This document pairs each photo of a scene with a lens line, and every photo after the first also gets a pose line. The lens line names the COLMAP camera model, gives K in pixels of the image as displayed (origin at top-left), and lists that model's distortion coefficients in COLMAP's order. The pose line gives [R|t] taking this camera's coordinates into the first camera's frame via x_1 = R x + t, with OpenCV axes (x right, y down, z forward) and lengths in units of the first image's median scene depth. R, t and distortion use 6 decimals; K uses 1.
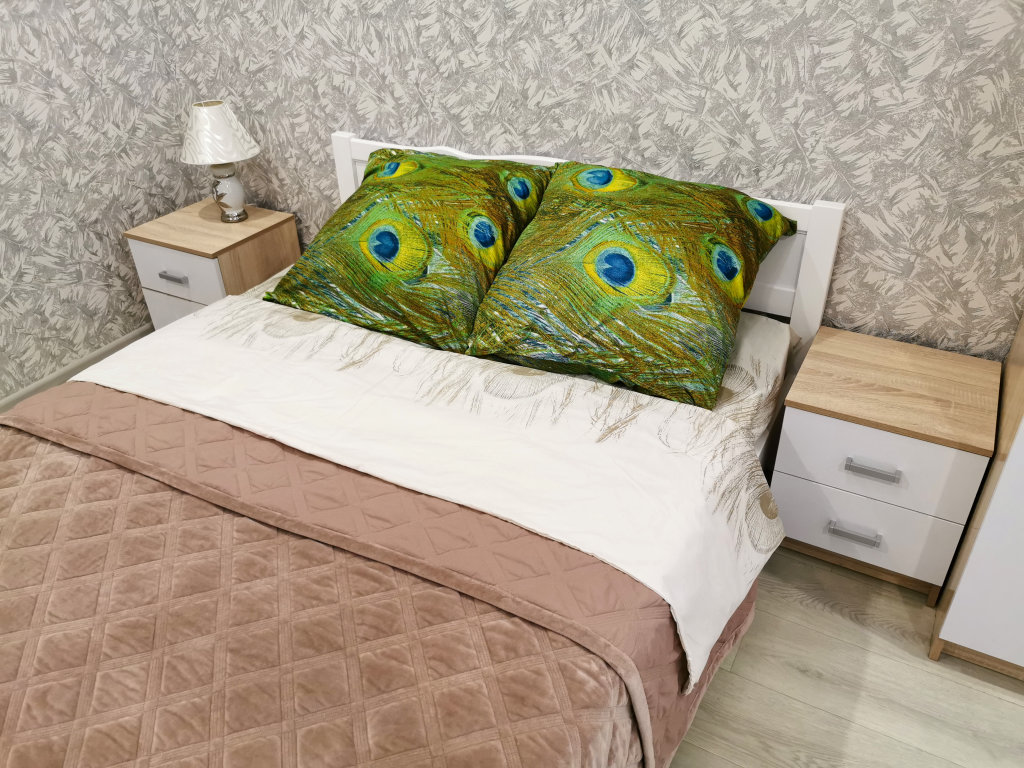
lens RADIAL K [[793.4, 0, 512.0], [0, 793.4, 384.0], [0, 0, 1]] dist [0.045661, -0.066996]
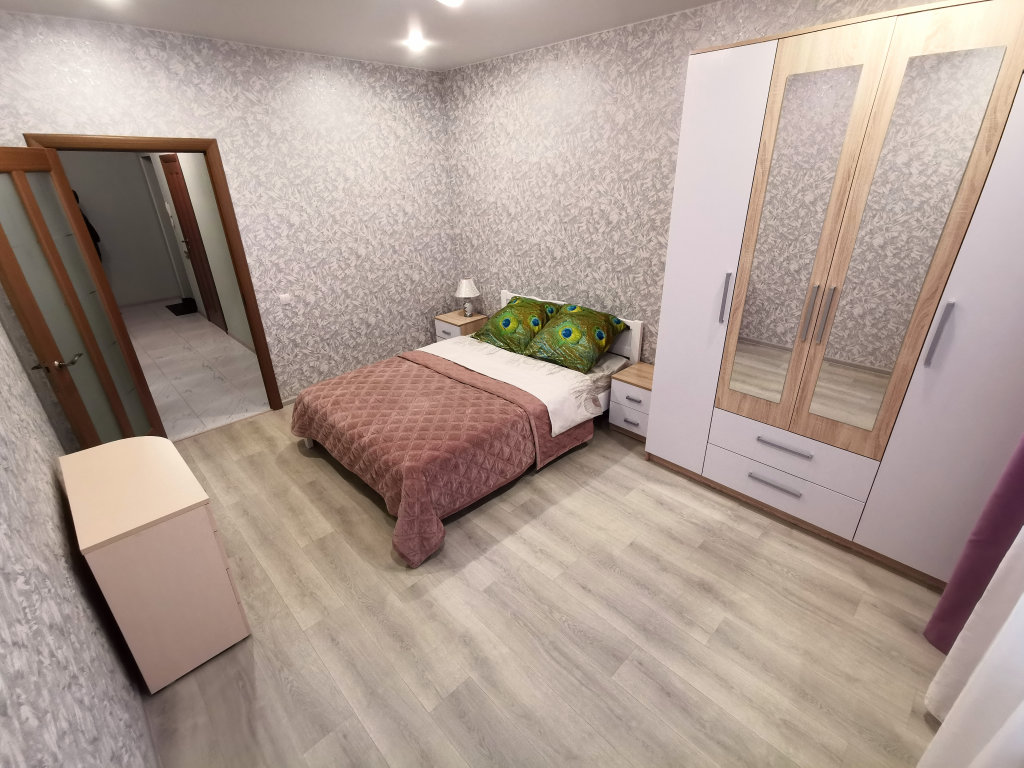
lens RADIAL K [[474.3, 0, 508.5], [0, 474.3, 380.4], [0, 0, 1]] dist [-0.011184, 0.014993]
pose [[0.958045, 0.116704, -0.261783, 0.391983], [-0.149571, 0.982692, -0.109295, 0.274153], [0.244497, 0.143865, 0.958918, -0.855475]]
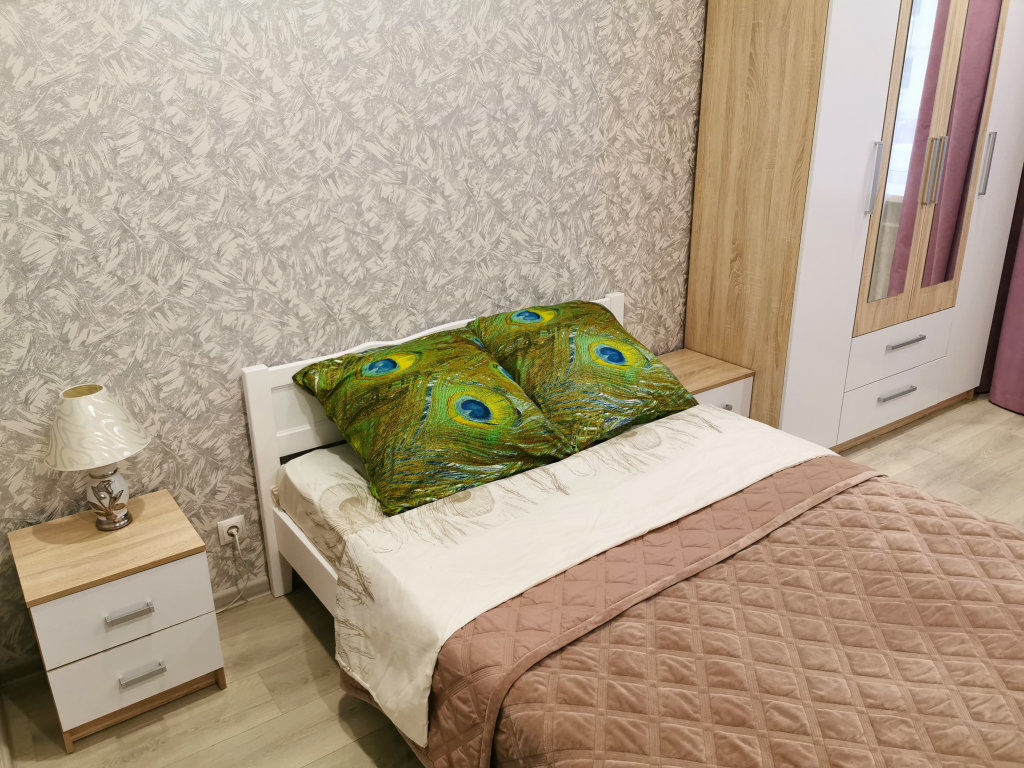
lens RADIAL K [[793.4, 0, 512.0], [0, 793.4, 384.0], [0, 0, 1]] dist [0.045661, -0.066996]
pose [[0.423934, -0.301873, 0.853904, -1.104040], [0.490067, 0.869330, 0.064025, -0.252922], [-0.761652, 0.391329, 0.516477, 0.340662]]
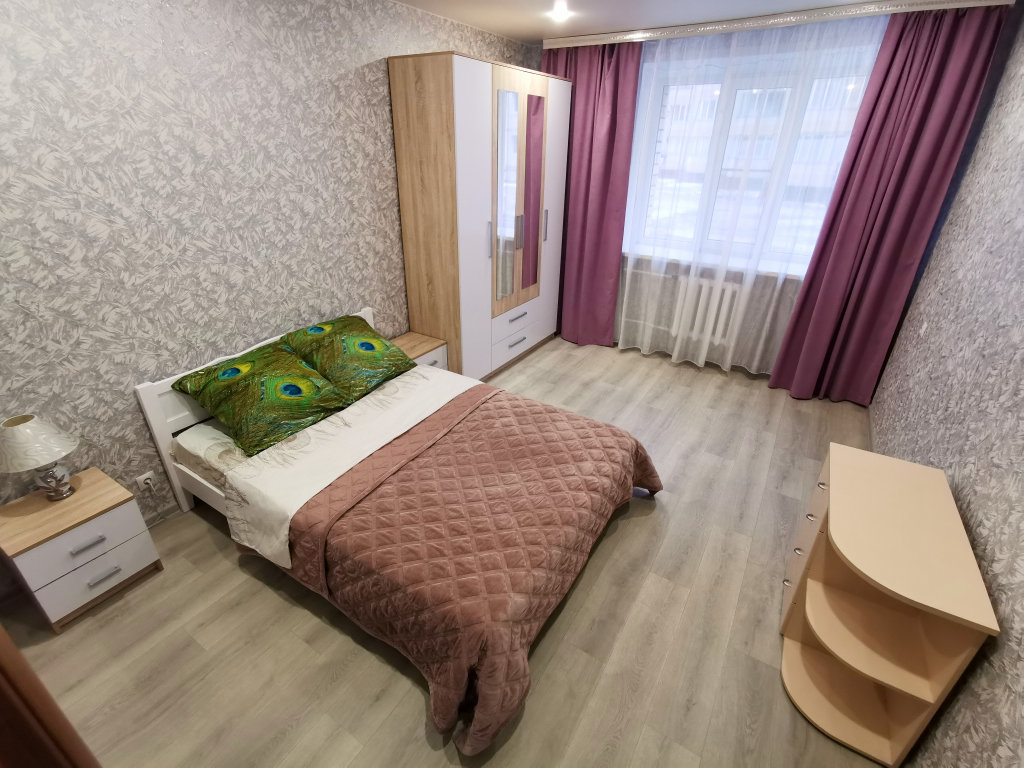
lens RADIAL K [[474.3, 0, 508.5], [0, 474.3, 380.4], [0, 0, 1]] dist [-0.011184, 0.014993]
pose [[0.050321, -0.431032, 0.900932, -1.247501], [0.521512, 0.780665, 0.344364, -0.326086], [-0.851759, 0.452518, 0.264072, 0.158352]]
